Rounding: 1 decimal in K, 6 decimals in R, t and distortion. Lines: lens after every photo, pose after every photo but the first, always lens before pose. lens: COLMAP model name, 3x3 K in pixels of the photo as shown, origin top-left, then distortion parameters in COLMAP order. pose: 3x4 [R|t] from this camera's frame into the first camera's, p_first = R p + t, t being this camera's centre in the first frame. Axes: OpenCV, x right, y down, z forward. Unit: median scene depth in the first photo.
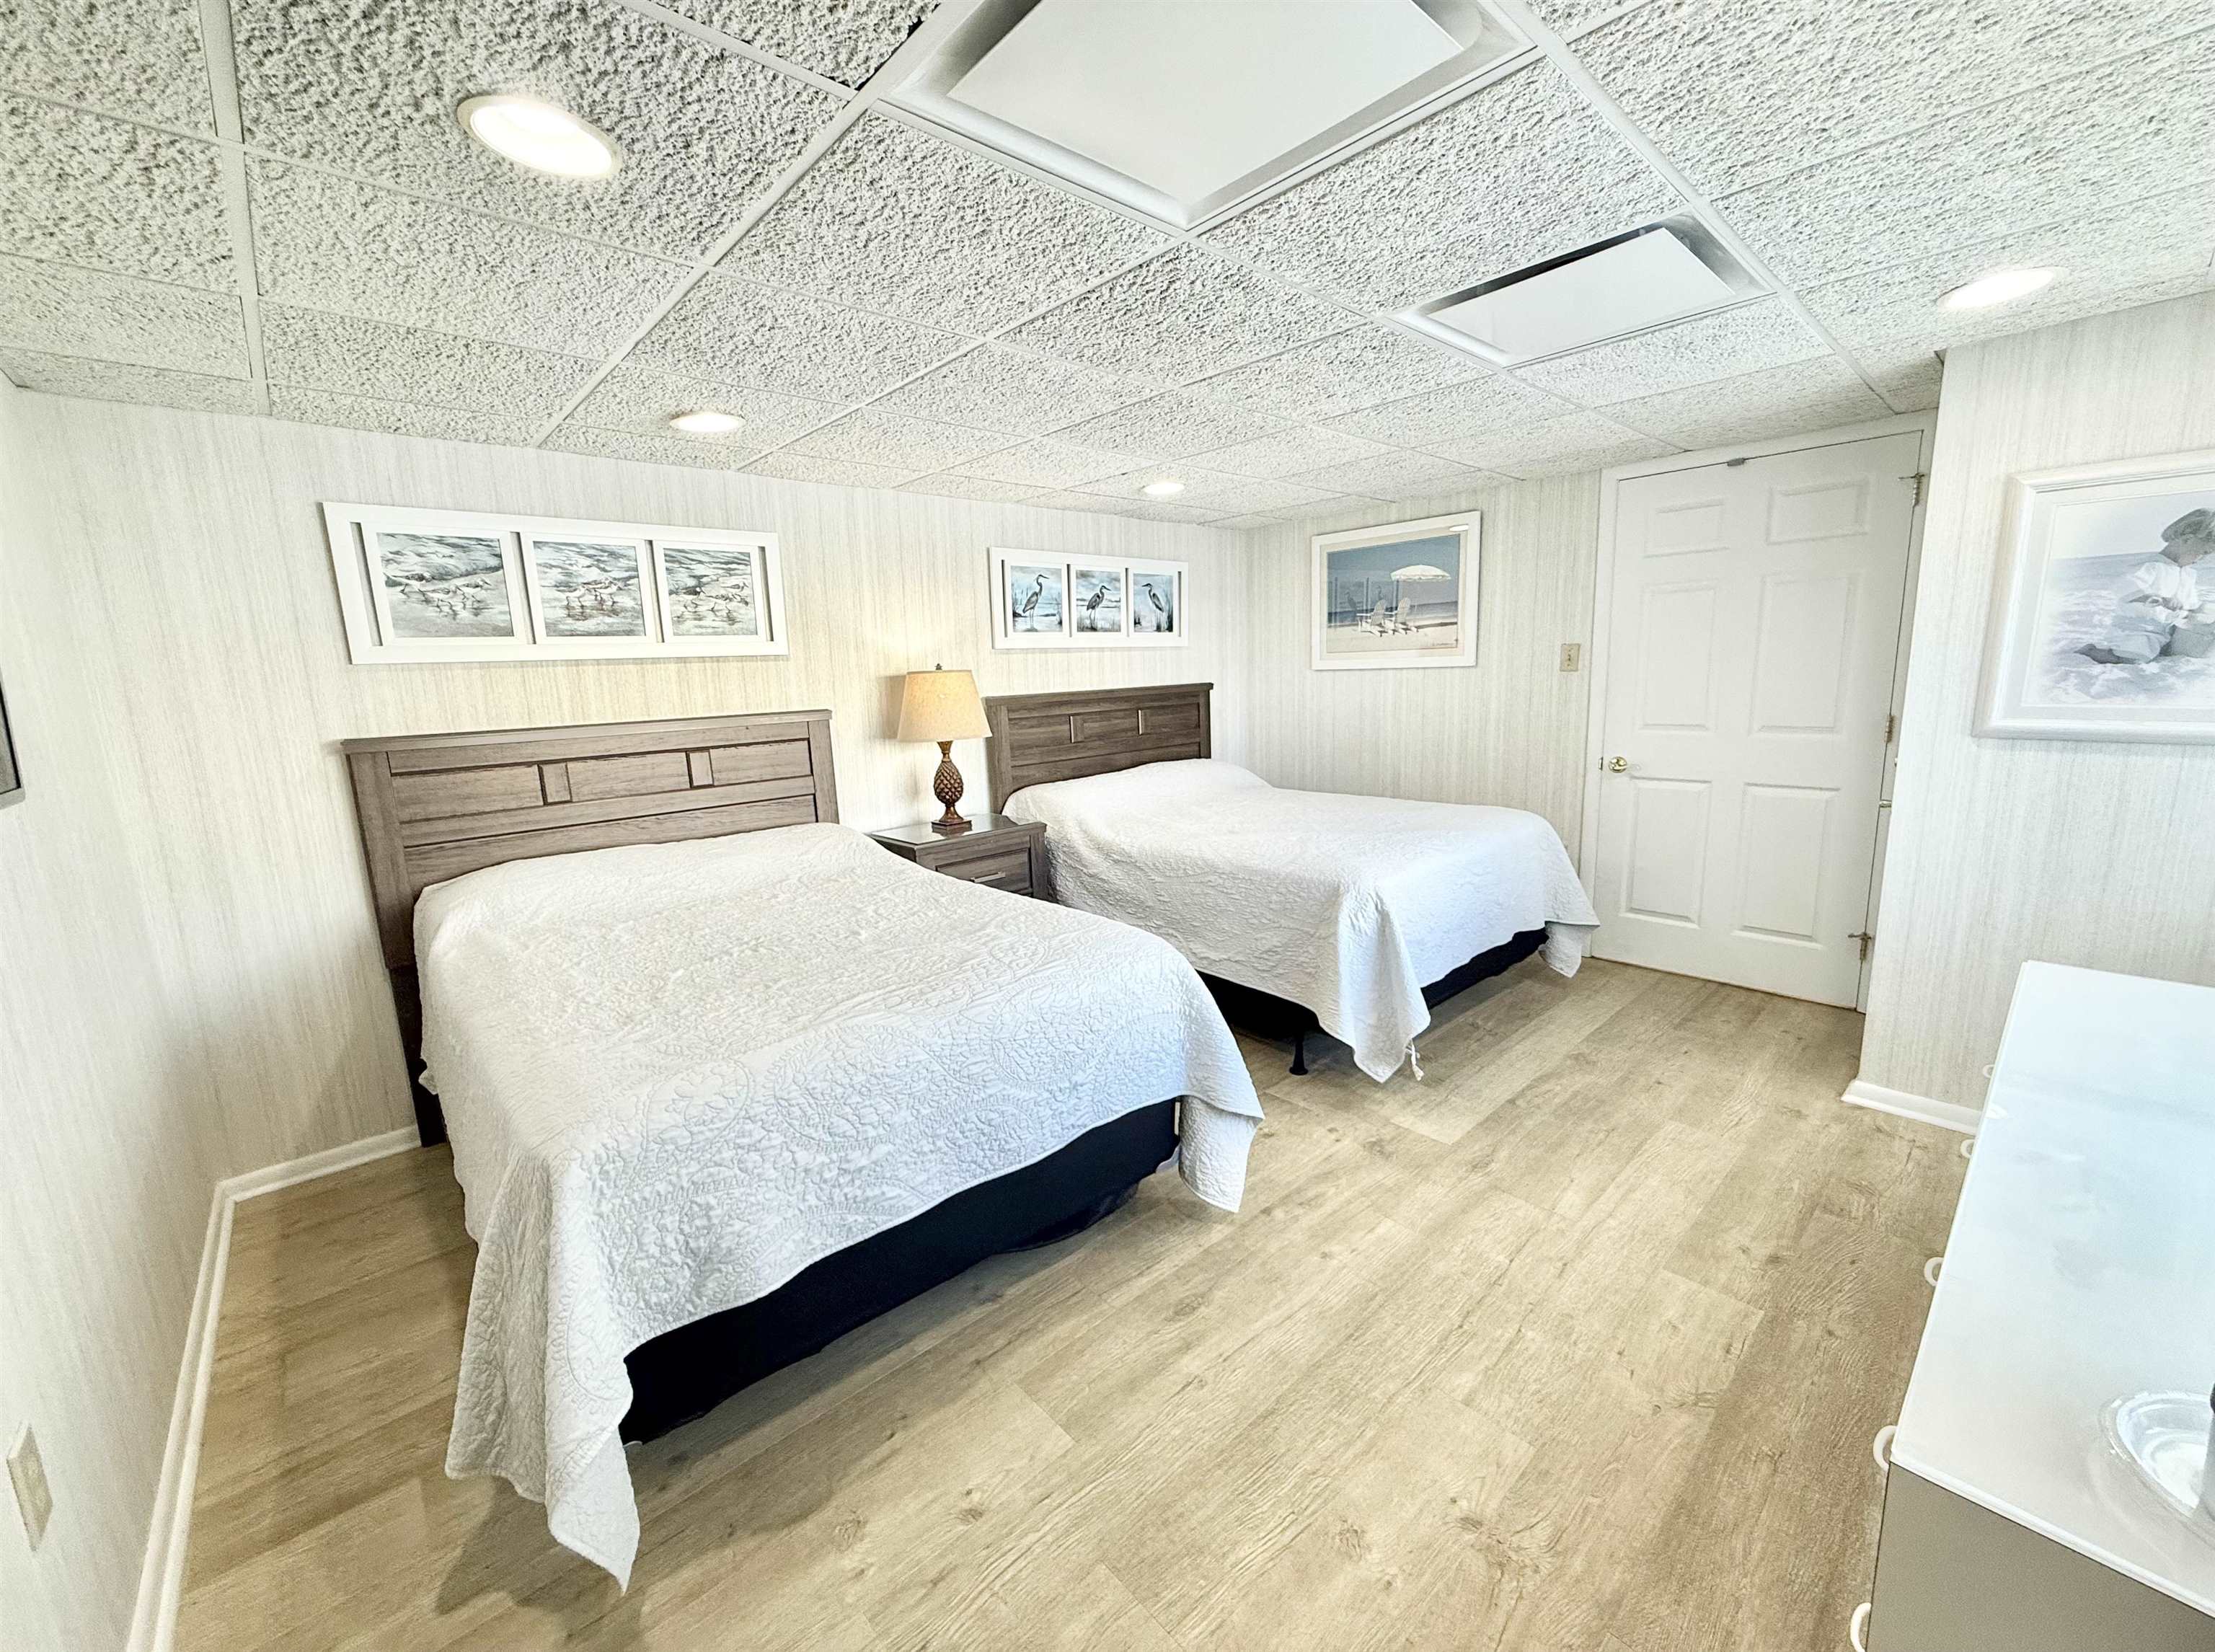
lens RADIAL K [[876.9, 0, 1100.8], [0, 876.9, 818.9], [0, 0, 1]] dist [0.004303, 0.000011]
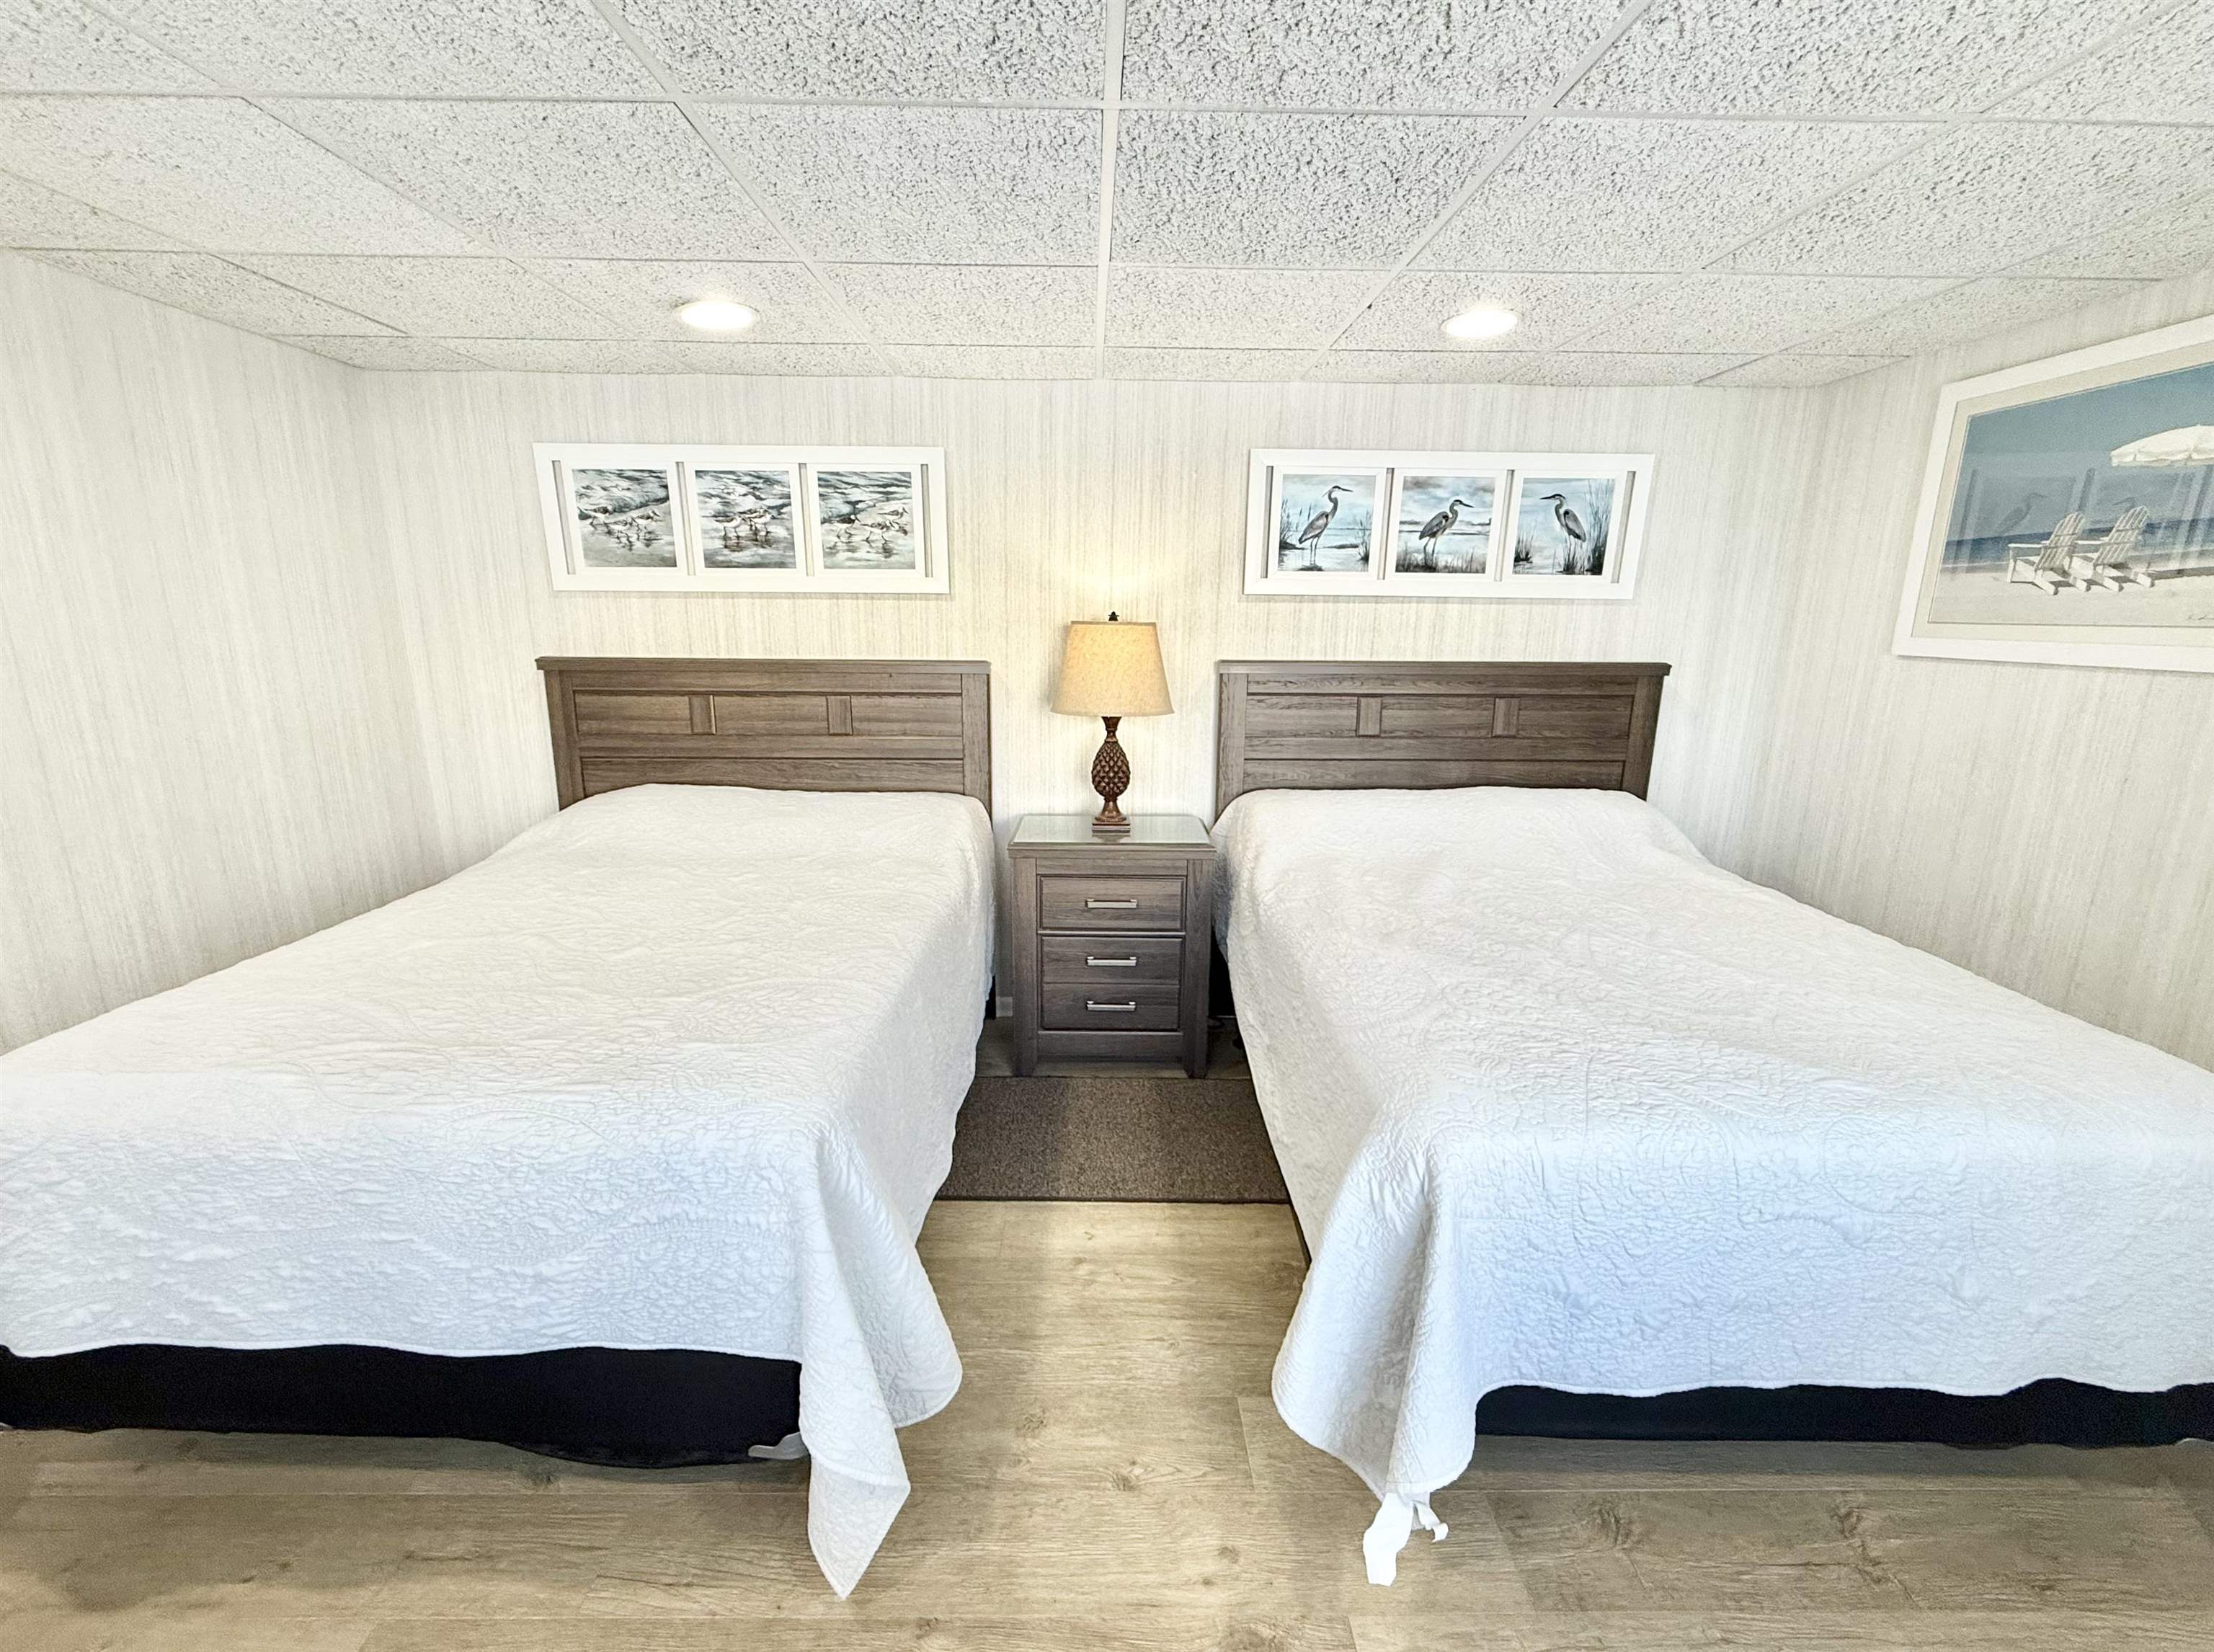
lens RADIAL K [[921.2, 0, 1103.6], [0, 921.2, 827.9], [0, 0, 1]] dist [0.001873, -0.000328]
pose [[0.751721, 0.193920, -0.630326, 0.385442], [-0.150174, 0.981014, 0.122713, -0.101887], [0.642155, 0.002413, 0.766571, 0.435840]]
